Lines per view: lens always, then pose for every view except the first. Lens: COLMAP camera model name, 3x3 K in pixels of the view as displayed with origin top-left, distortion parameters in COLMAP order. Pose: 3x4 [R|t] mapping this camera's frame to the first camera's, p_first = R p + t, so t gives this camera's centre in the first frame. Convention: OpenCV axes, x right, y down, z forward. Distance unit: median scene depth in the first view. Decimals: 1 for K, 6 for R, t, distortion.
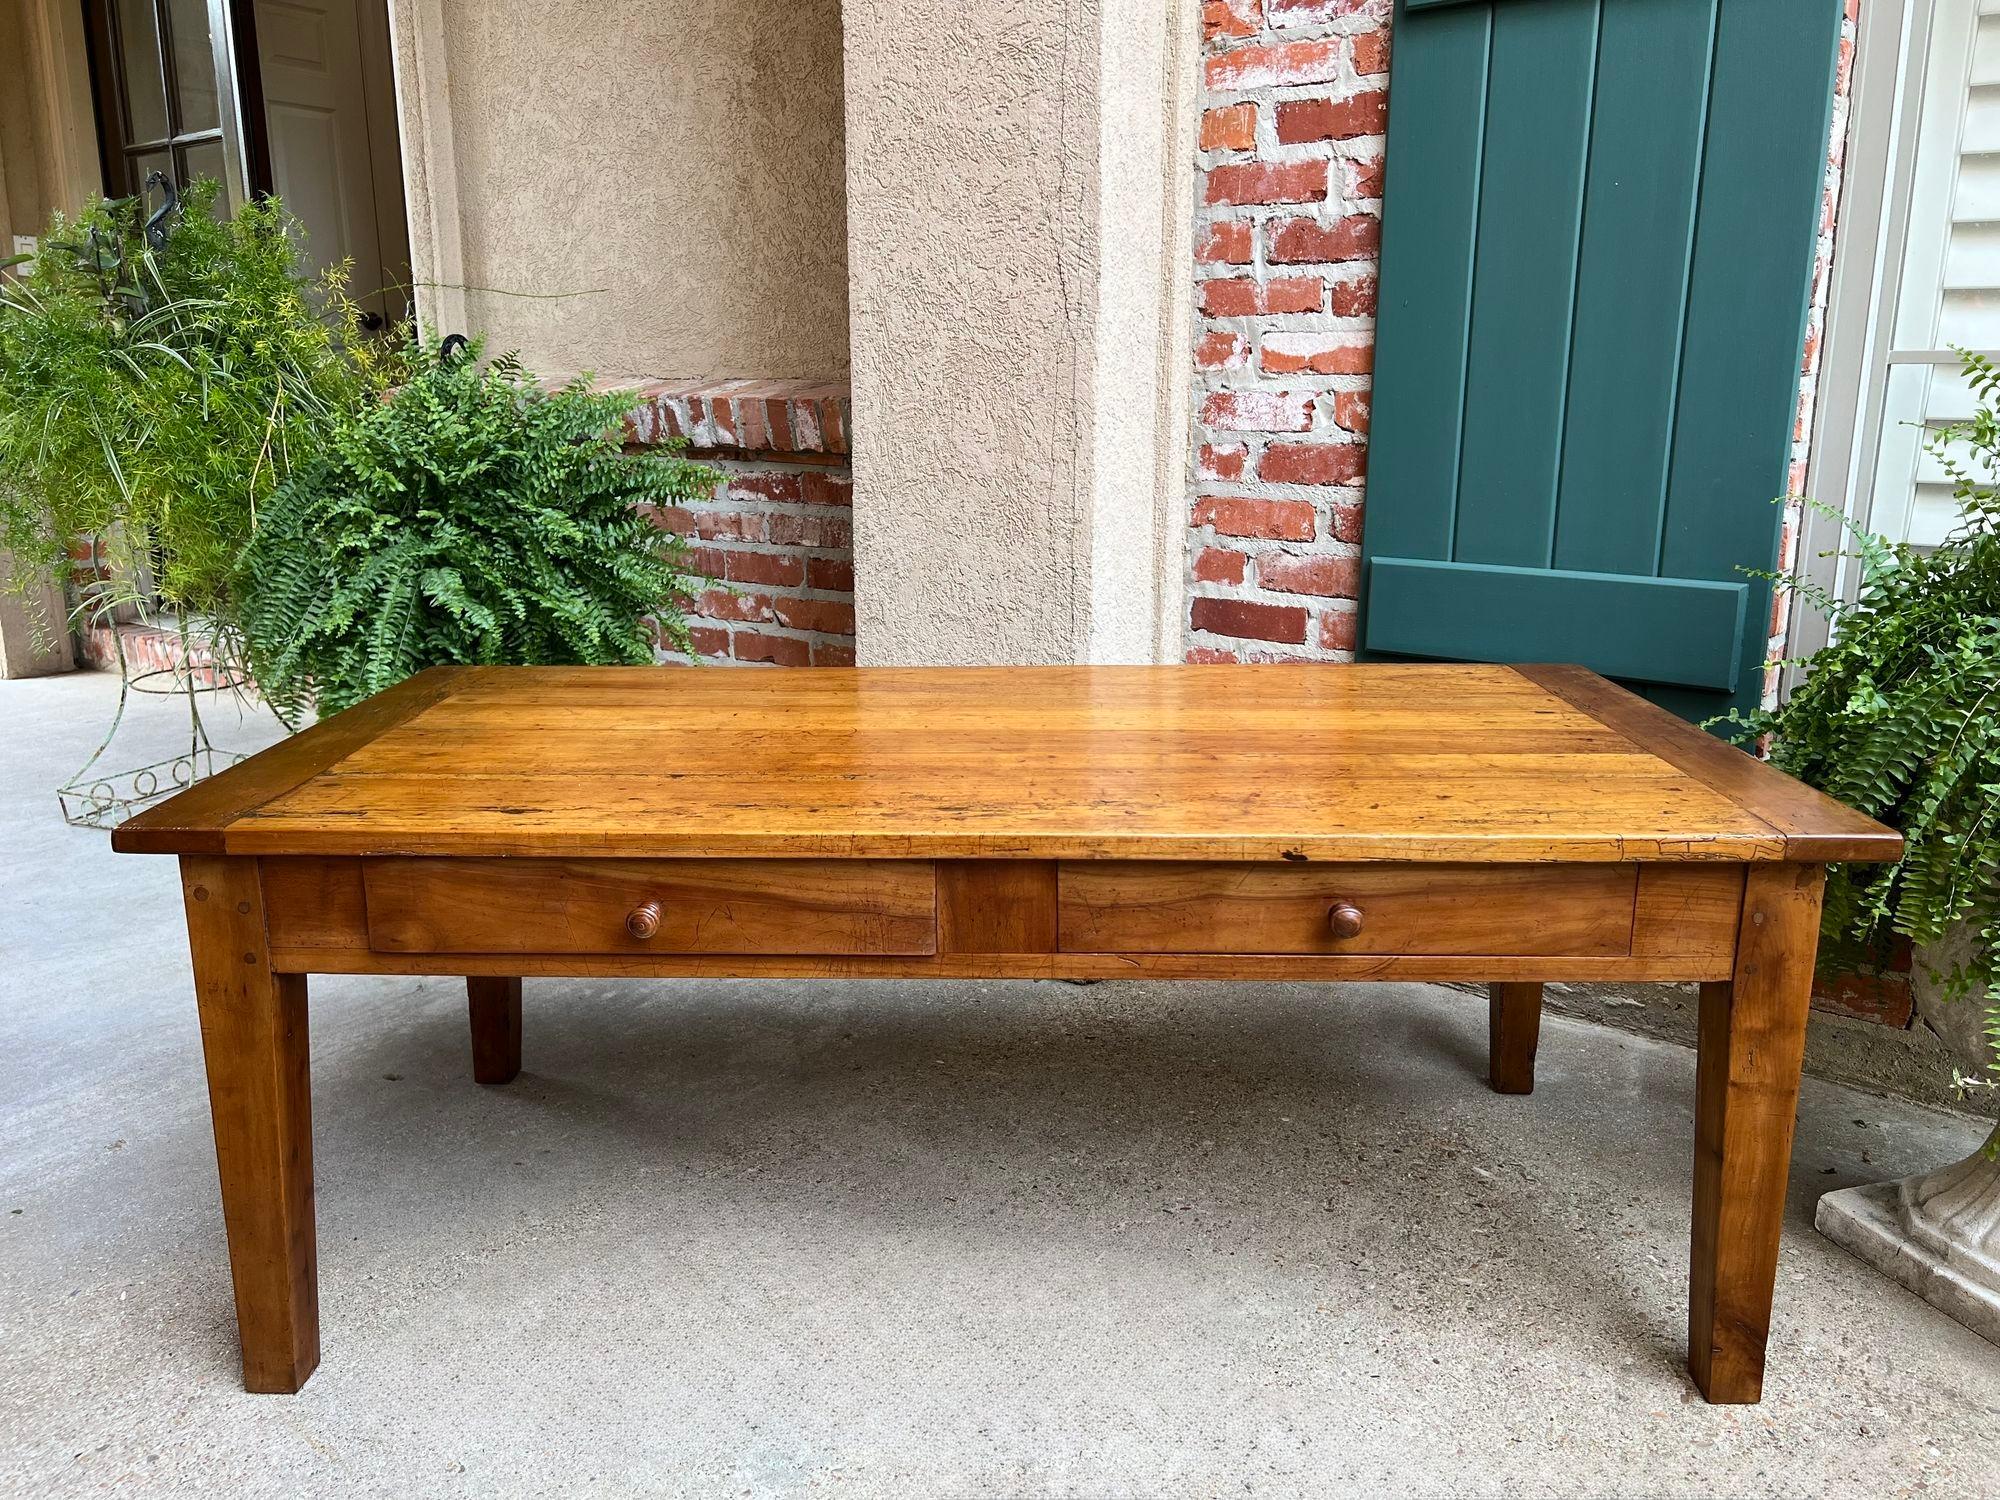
lens RADIAL K [[1506.0, 0, 993.4], [0, 1506.0, 733.4], [0, 0, 1]] dist [0.058765, -0.070023]
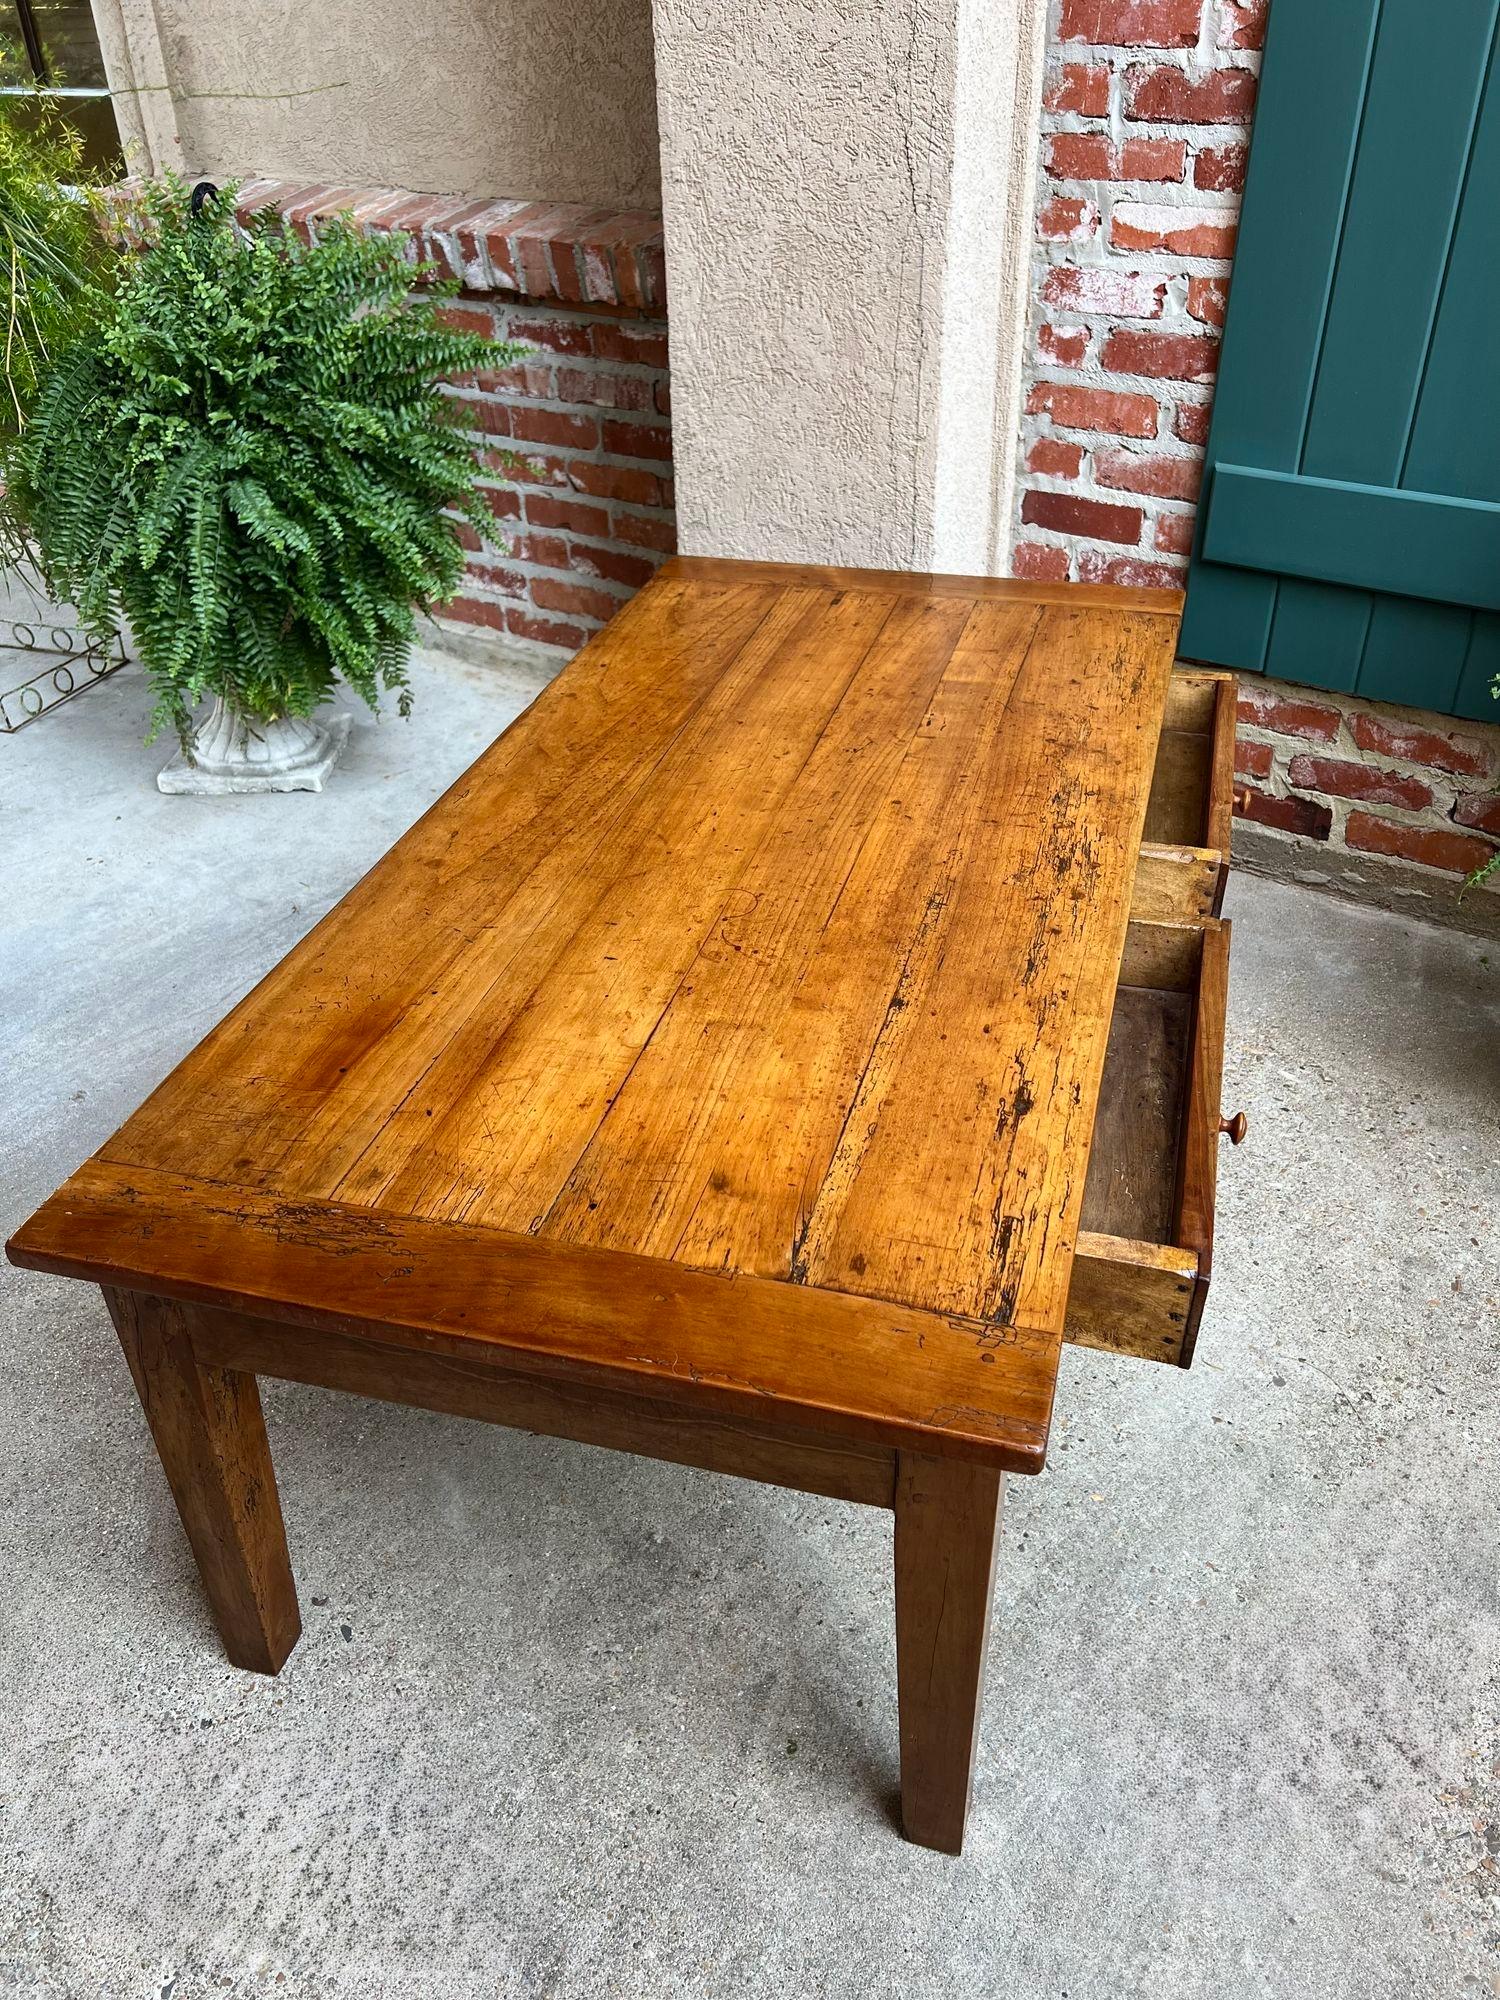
lens RADIAL K [[1514.4, 0, 767.3], [0, 1514.4, 995.0], [0, 0, 1]] dist [0.013629, 0.000674]
pose [[0.998630, -0.042175, 0.030978, -0.084591], [0.028302, 0.933224, 0.358179, -0.153682], [-0.044015, -0.356811, 0.933139, -0.030194]]
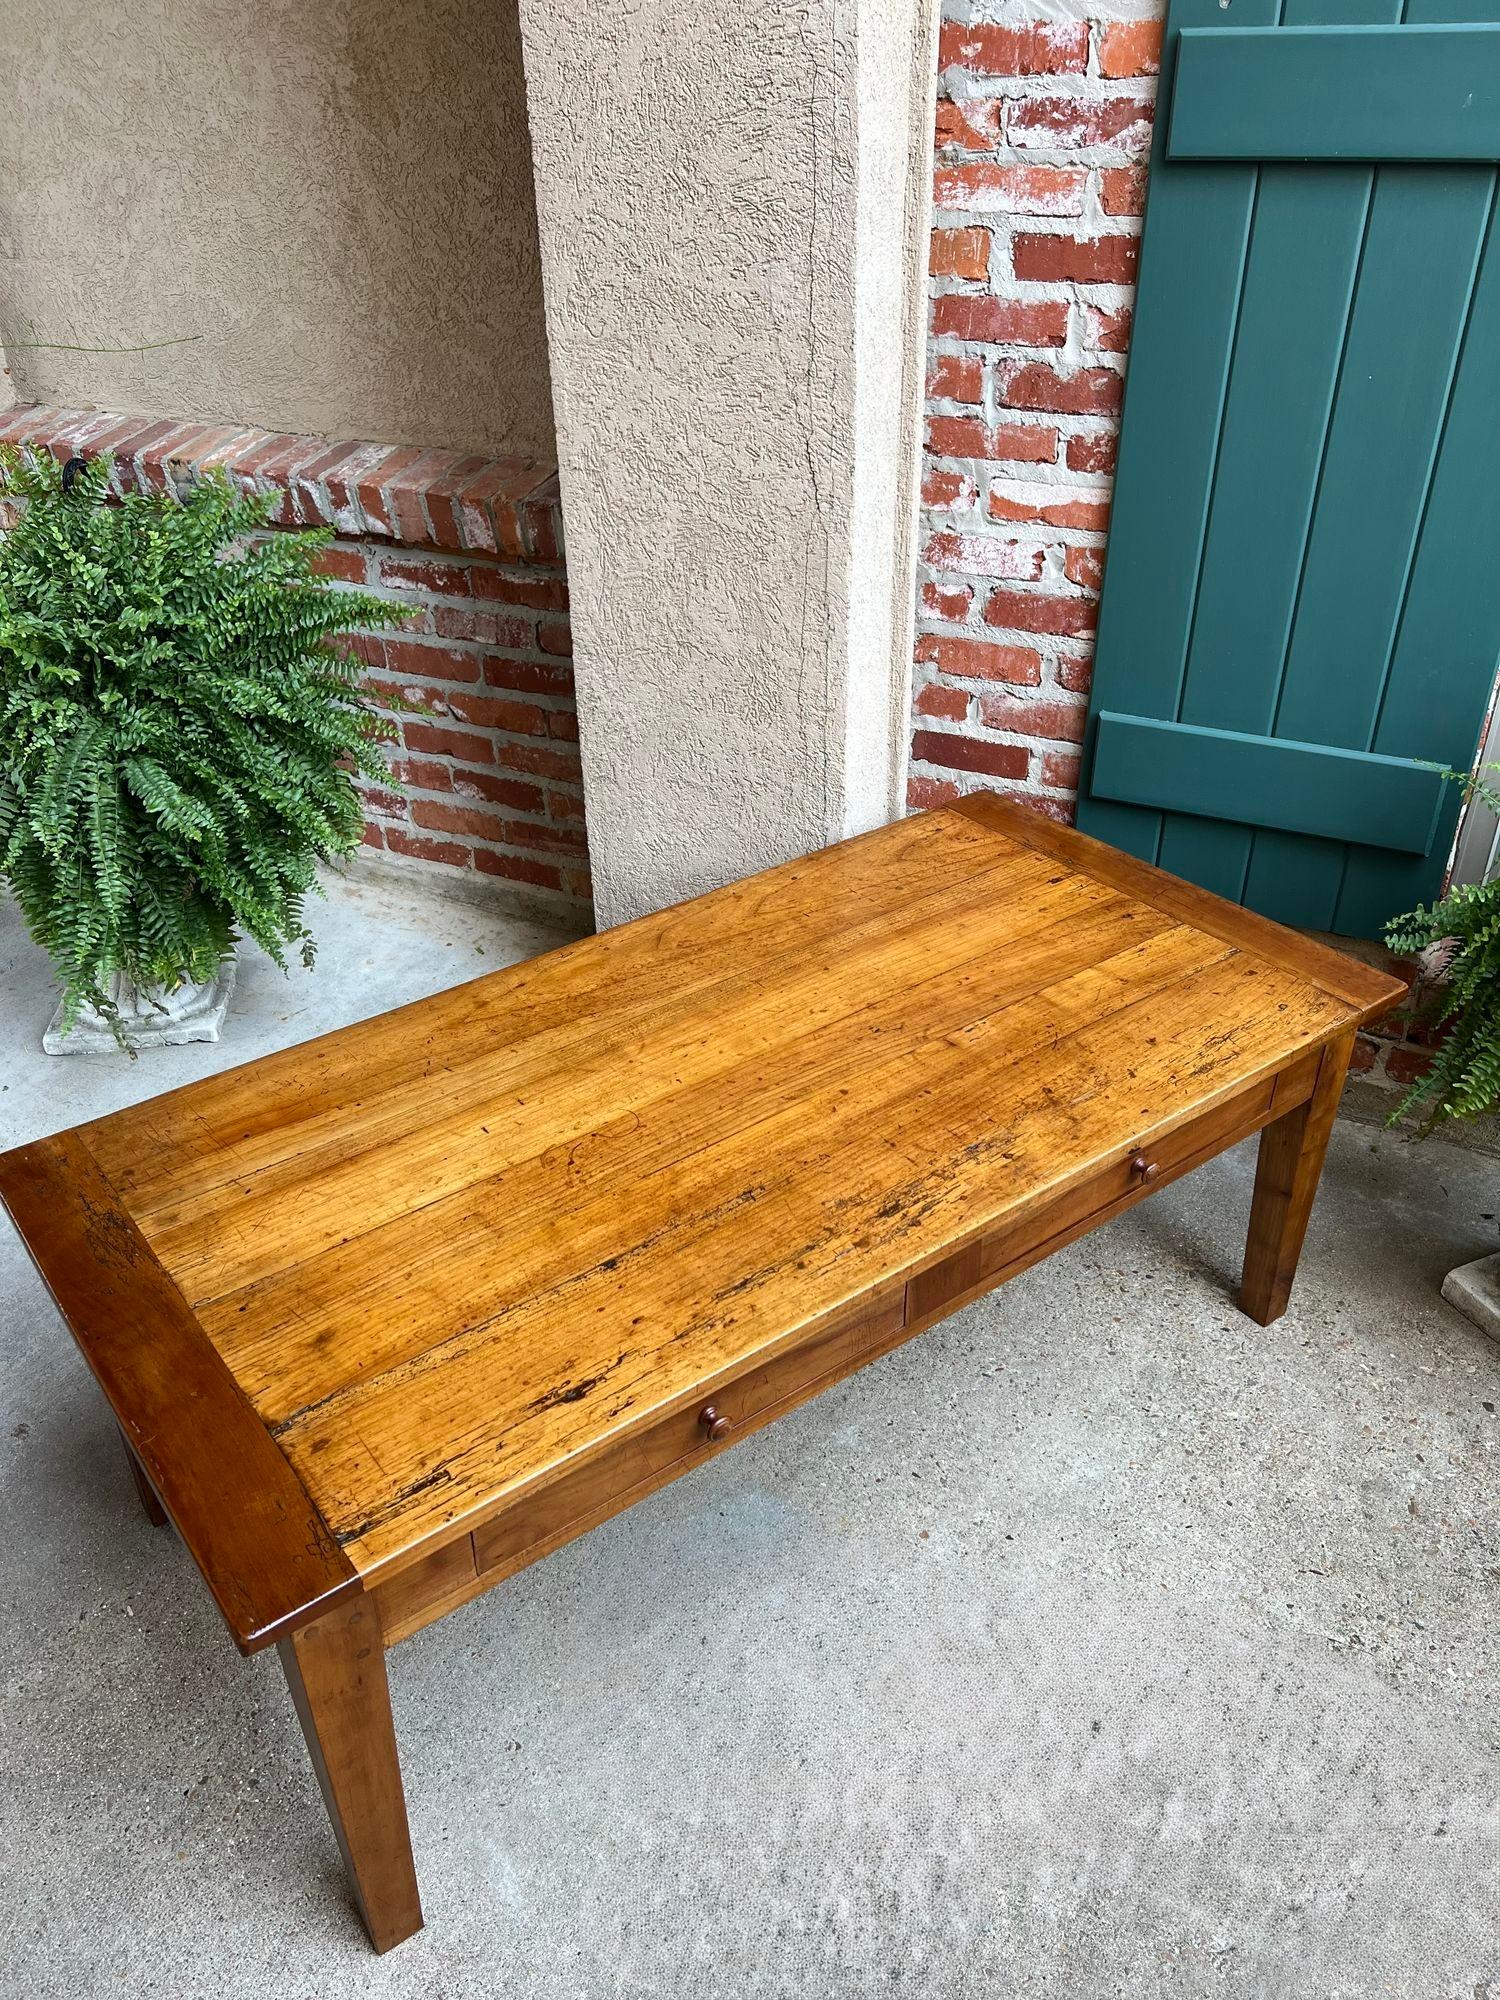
lens RADIAL K [[1504.0, 0, 754.3], [0, 1504.0, 1013.1], [0, 0, 1]] dist [0.042277, -0.041242]
pose [[0.981998, -0.113613, 0.150903, -0.163331], [0.057145, 0.940143, 0.335954, -0.281059], [-0.180039, -0.321282, 0.929711, 0.005633]]
